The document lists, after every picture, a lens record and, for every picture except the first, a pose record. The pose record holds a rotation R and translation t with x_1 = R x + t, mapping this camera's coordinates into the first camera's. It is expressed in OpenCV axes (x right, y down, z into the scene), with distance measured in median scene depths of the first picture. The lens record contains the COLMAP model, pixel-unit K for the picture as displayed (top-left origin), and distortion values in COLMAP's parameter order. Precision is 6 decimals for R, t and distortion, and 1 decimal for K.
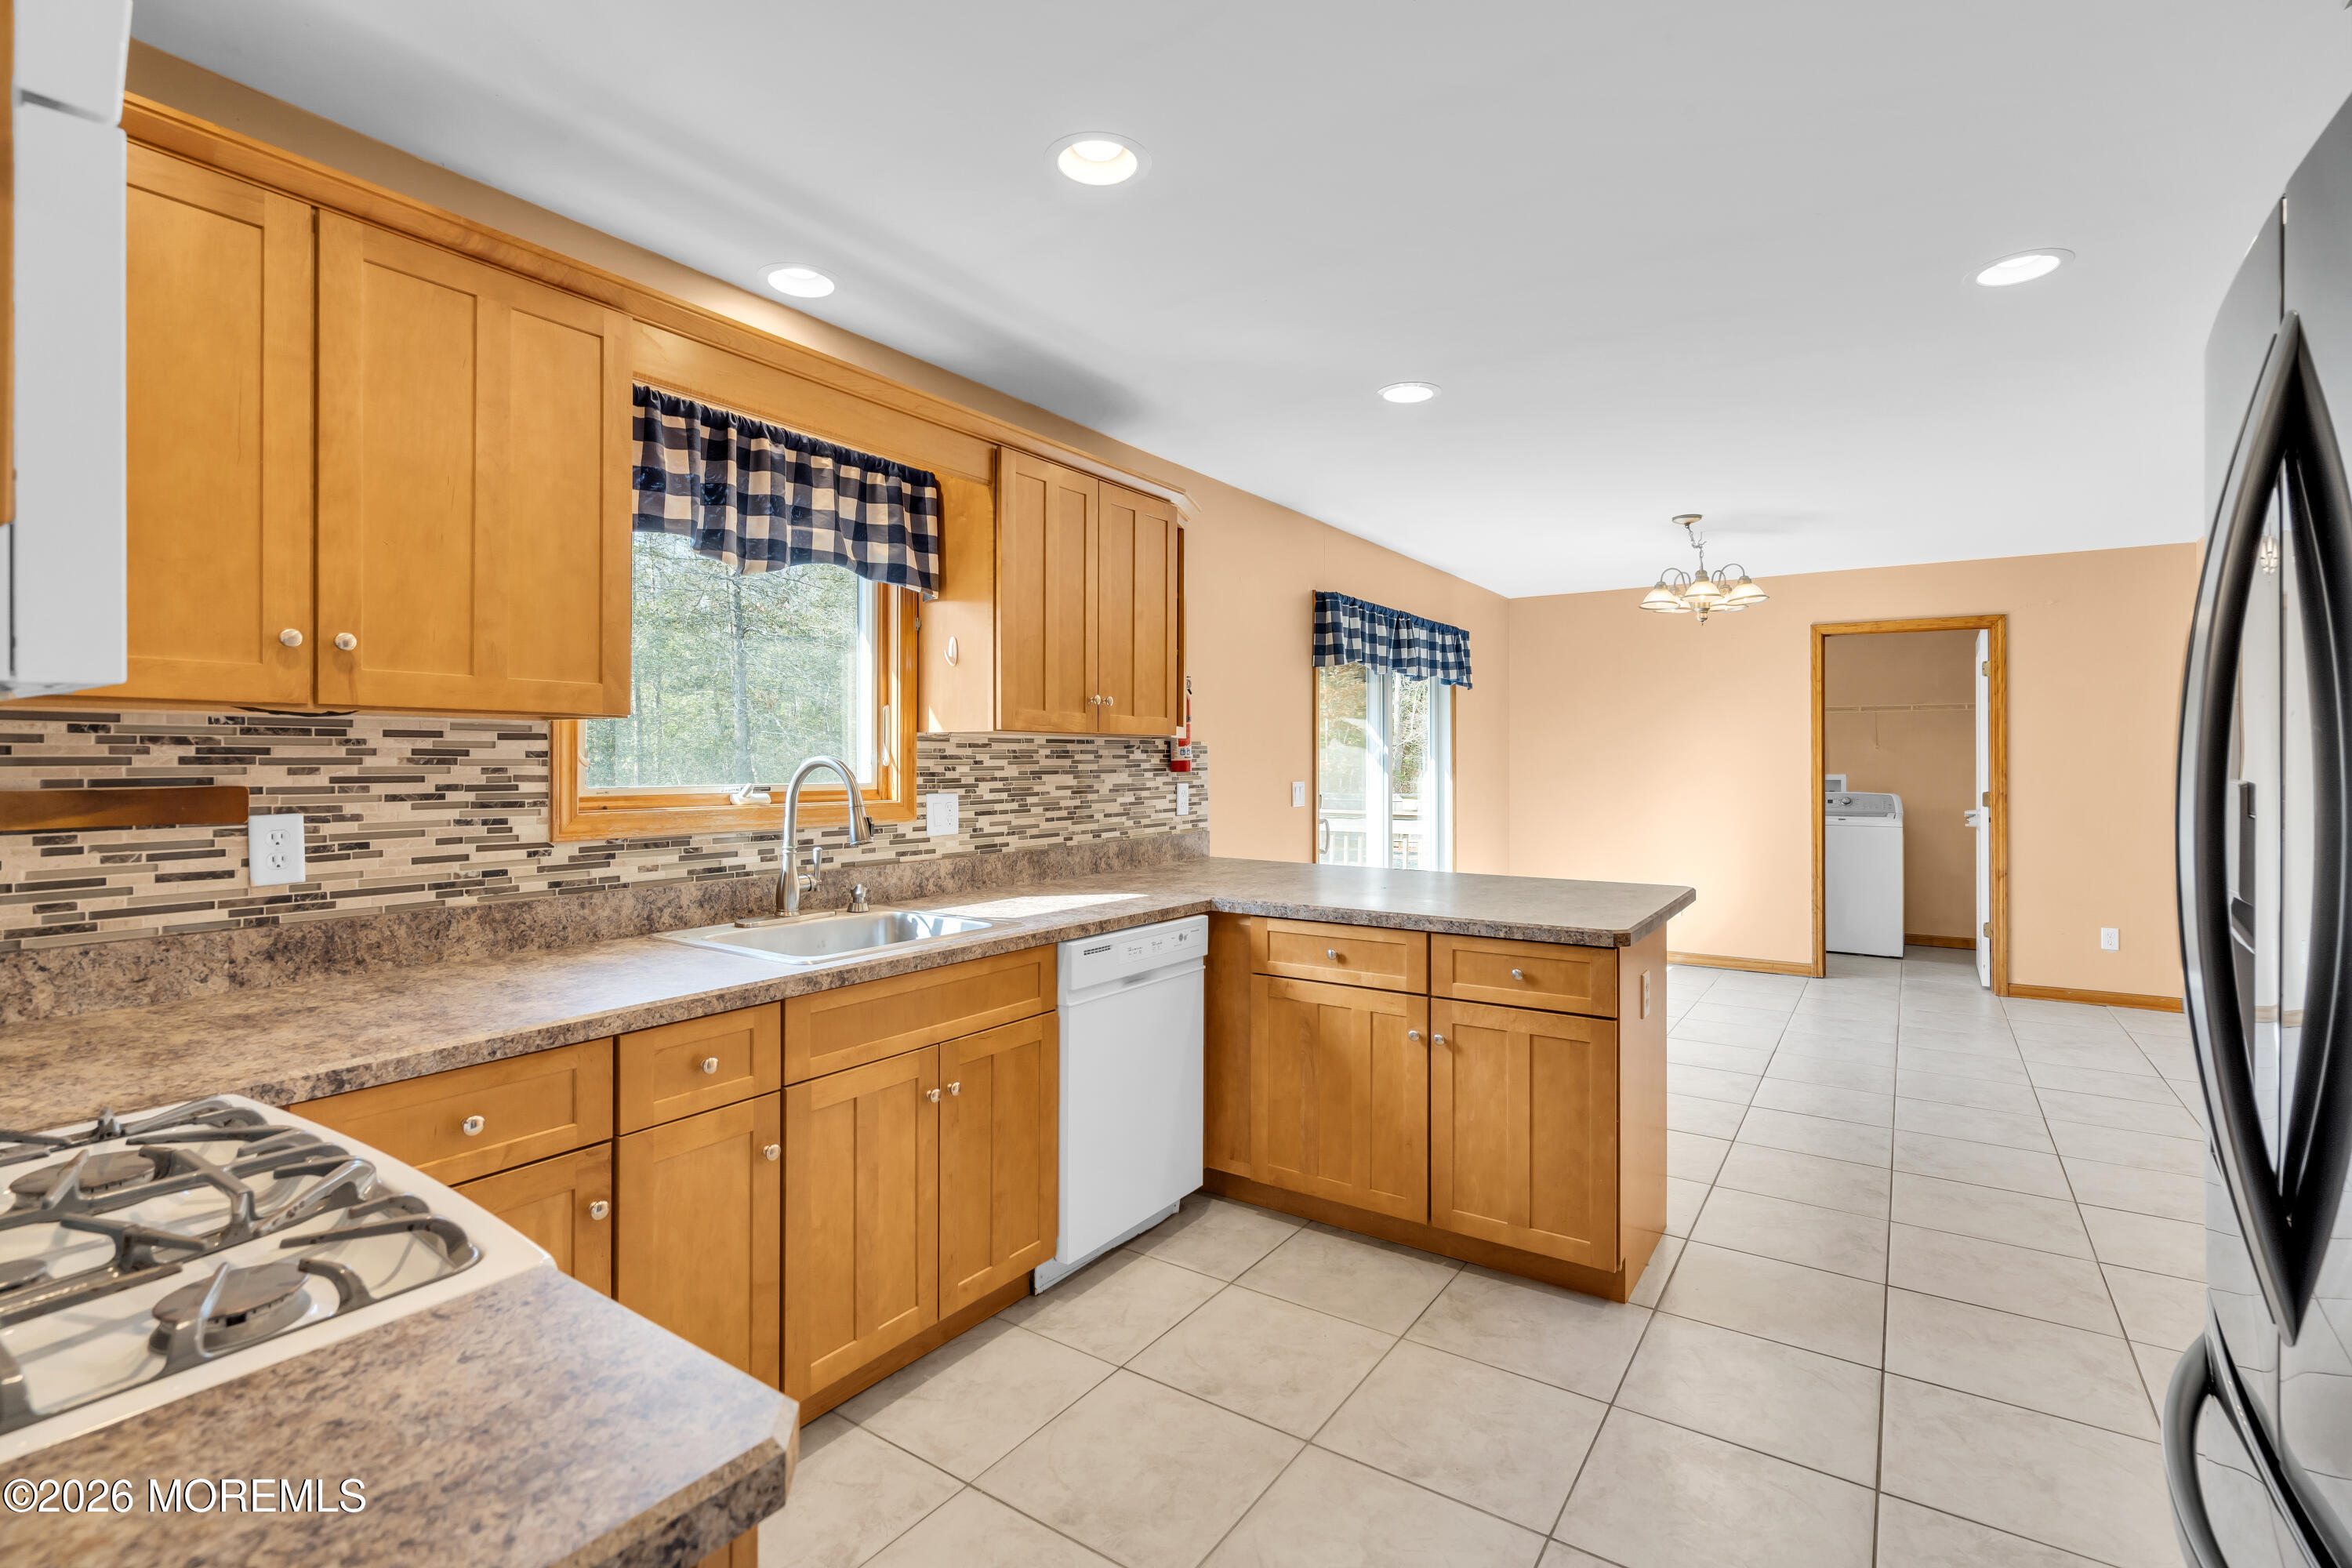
lens RADIAL K [[1070.1, 0, 1173.7], [0, 1070.1, 771.9], [0, 0, 1]] dist [-0.001165, -0.000038]
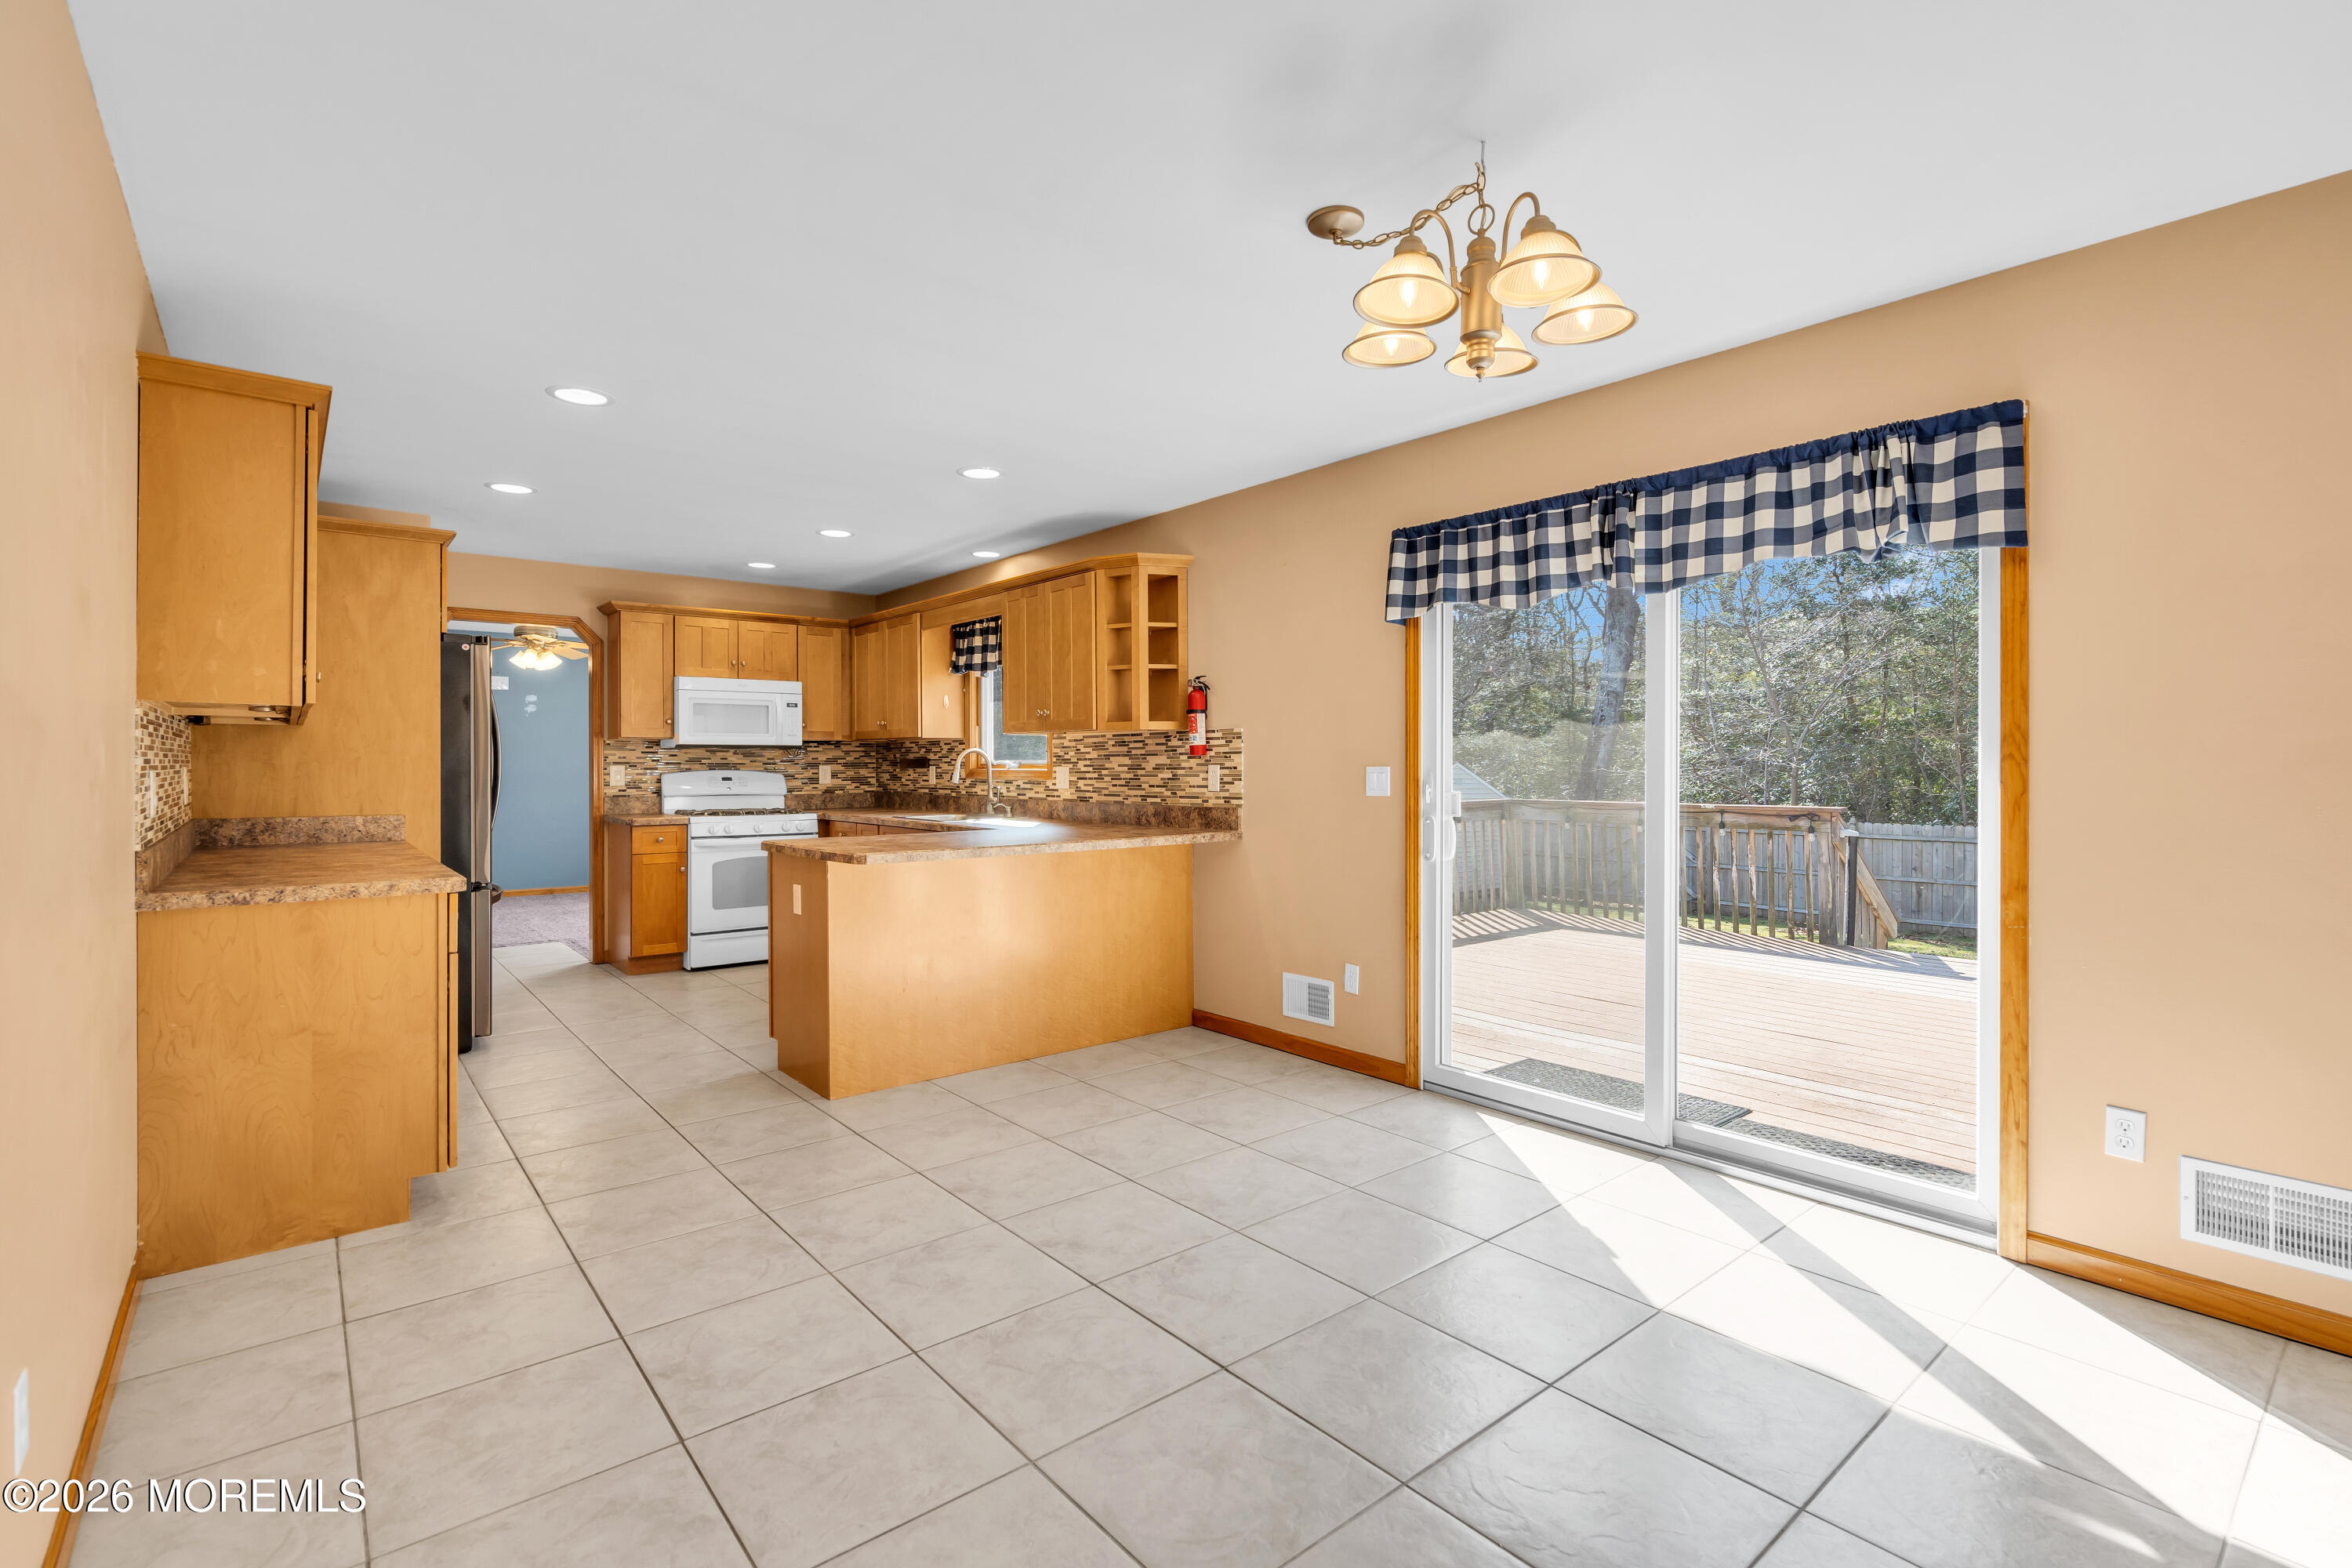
lens RADIAL K [[1070.1, 0, 1175.5], [0, 1070.1, 770.1], [0, 0, 1]] dist [-0.001165, -0.000038]
pose [[-0.280661, 0.002600, -0.959803, 1.378901], [-0.009723, 0.999937, 0.005552, 0.012361], [0.959758, 0.010890, -0.280618, 1.531481]]
